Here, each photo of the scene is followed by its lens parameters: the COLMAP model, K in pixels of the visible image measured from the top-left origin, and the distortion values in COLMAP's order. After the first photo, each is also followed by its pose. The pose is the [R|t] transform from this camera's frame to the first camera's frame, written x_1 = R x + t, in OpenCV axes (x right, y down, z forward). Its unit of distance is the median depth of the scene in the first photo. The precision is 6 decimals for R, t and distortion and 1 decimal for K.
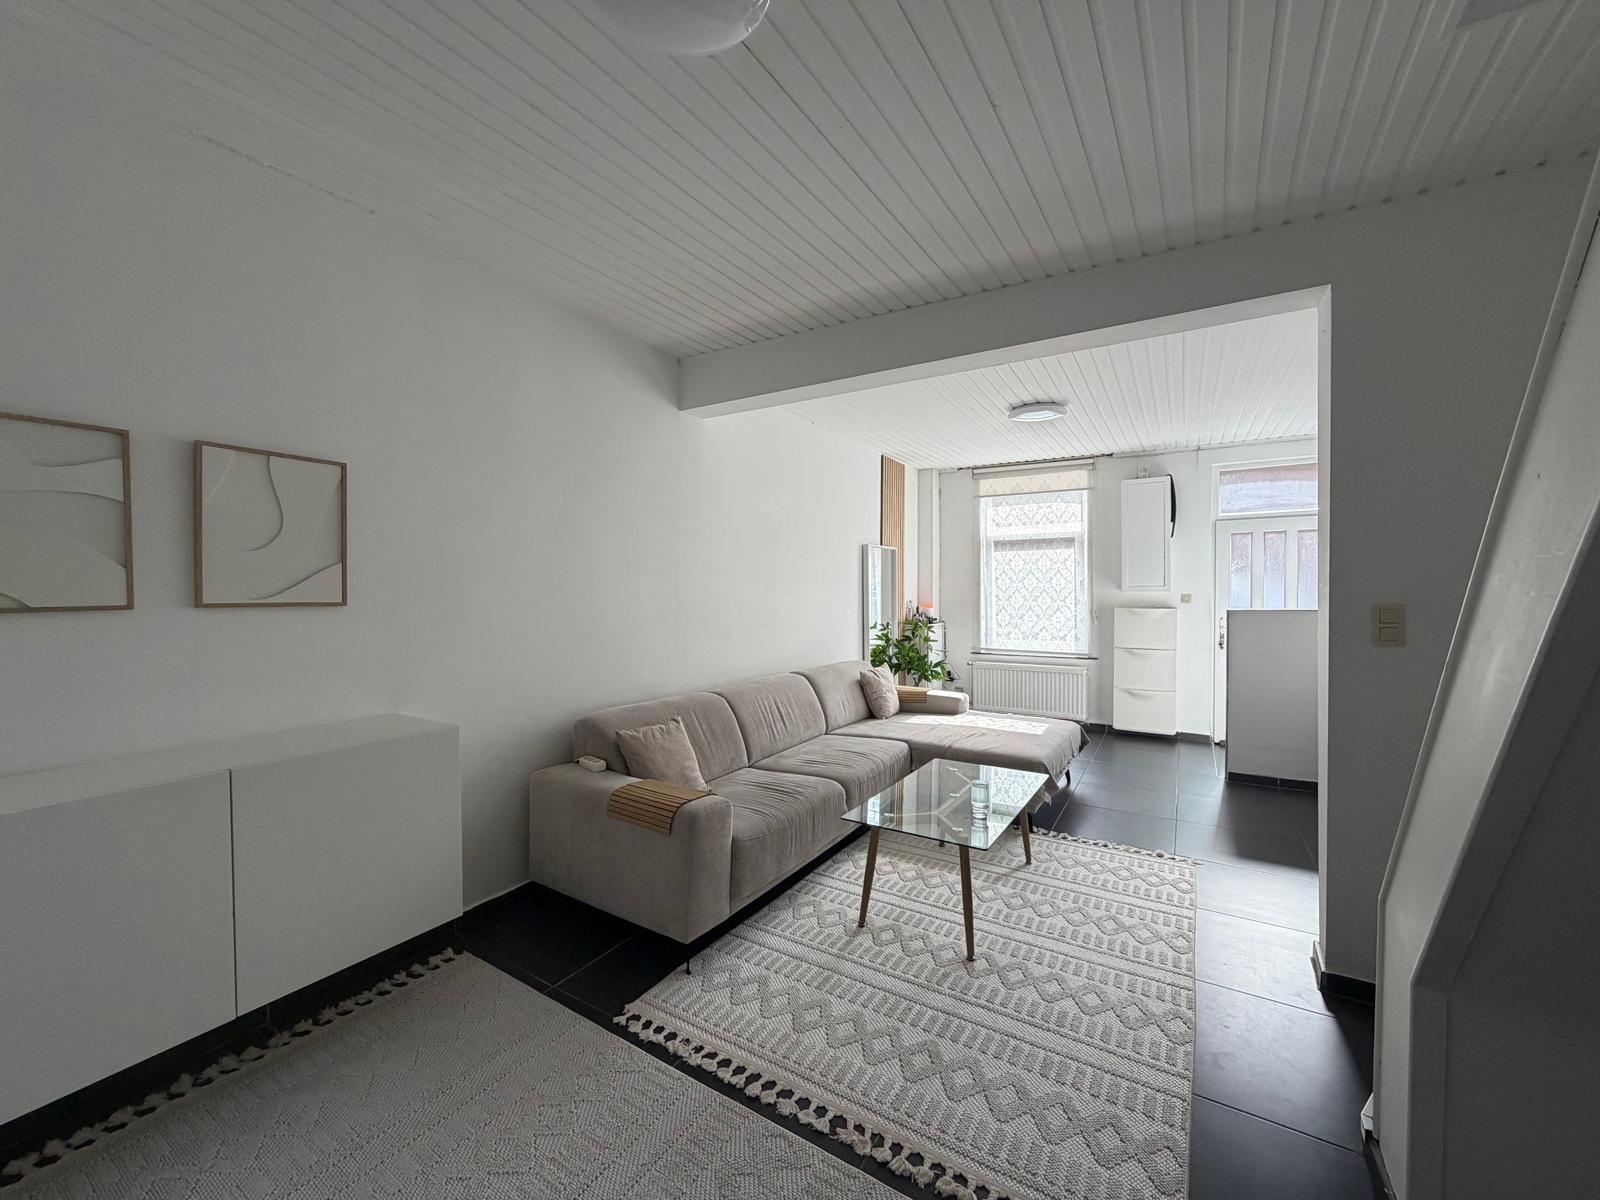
lens RADIAL K [[645.4, 0, 794.6], [0, 645.4, 601.1], [0, 0, 1]] dist [-0.000542, -0.000235]
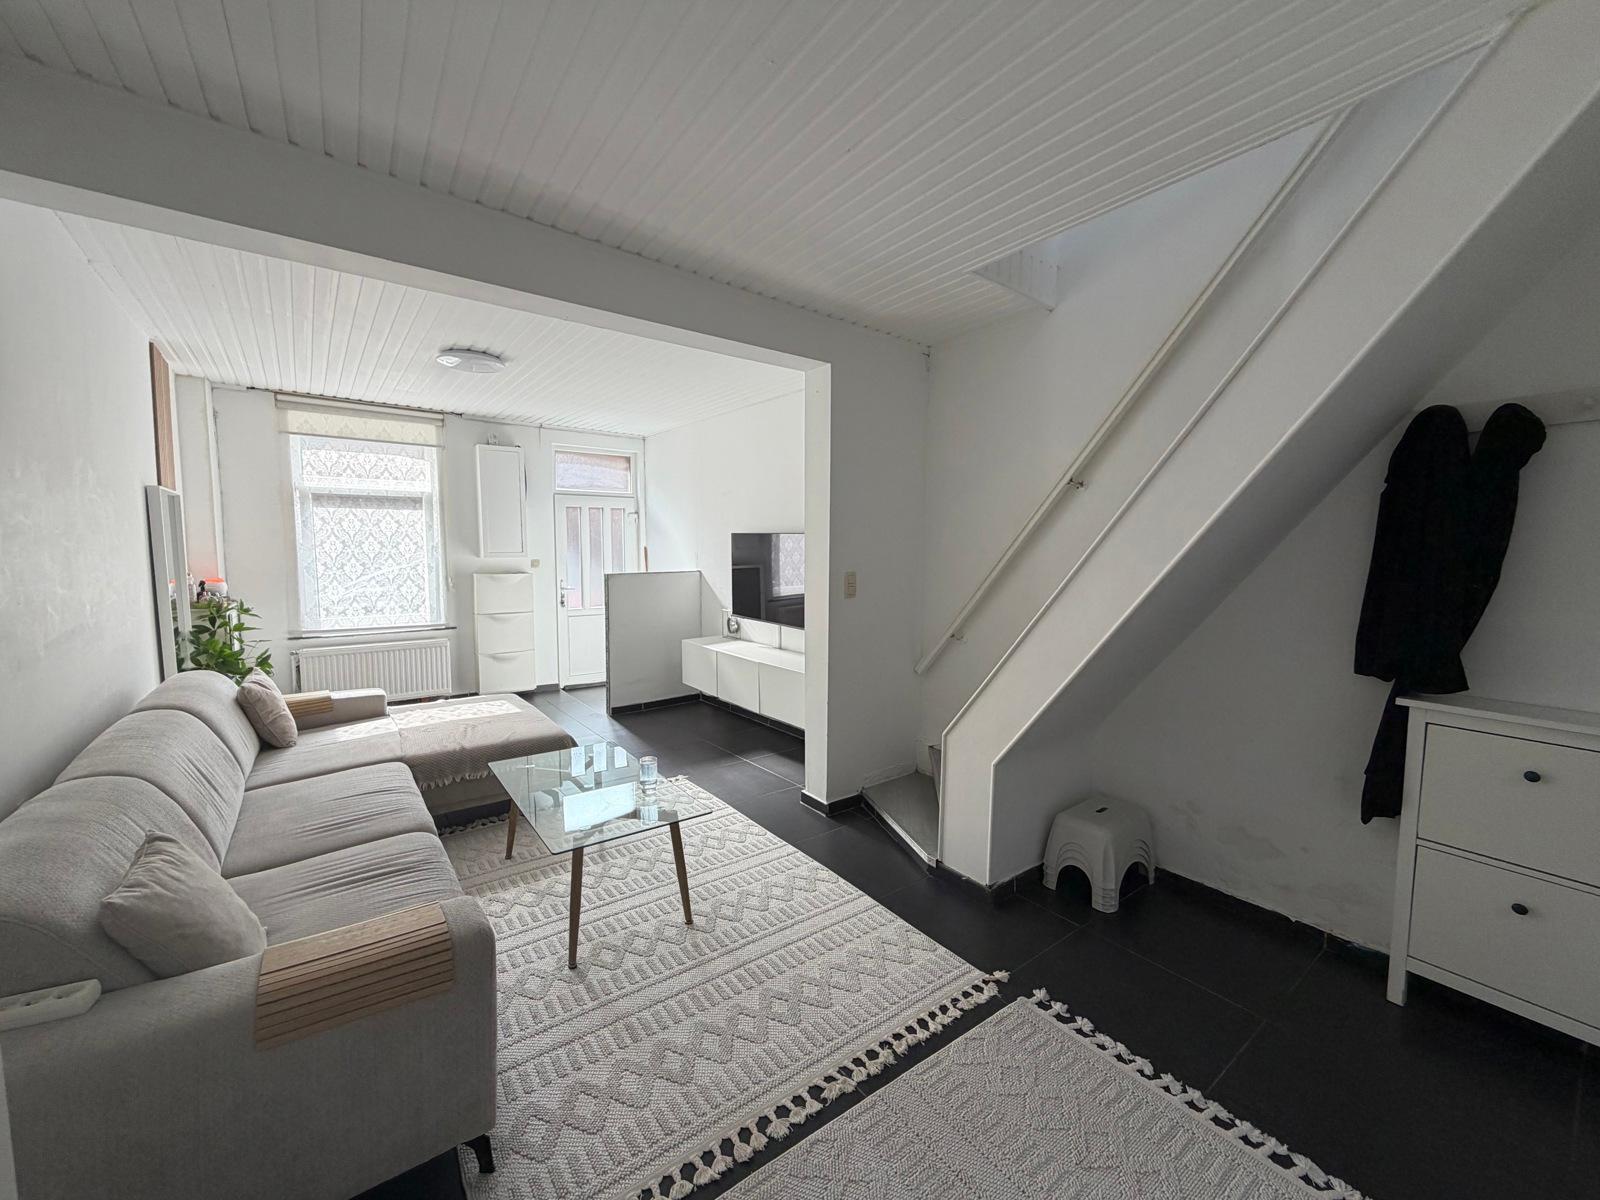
lens RADIAL K [[645.4, 0, 790.7], [0, 645.4, 599.4], [0, 0, 1]] dist [-0.000542, -0.000235]
pose [[0.356673, -0.071727, 0.931472, -0.258661], [0.010607, 0.997295, 0.072734, -0.018010], [-0.934169, -0.016063, 0.356469, 0.205300]]
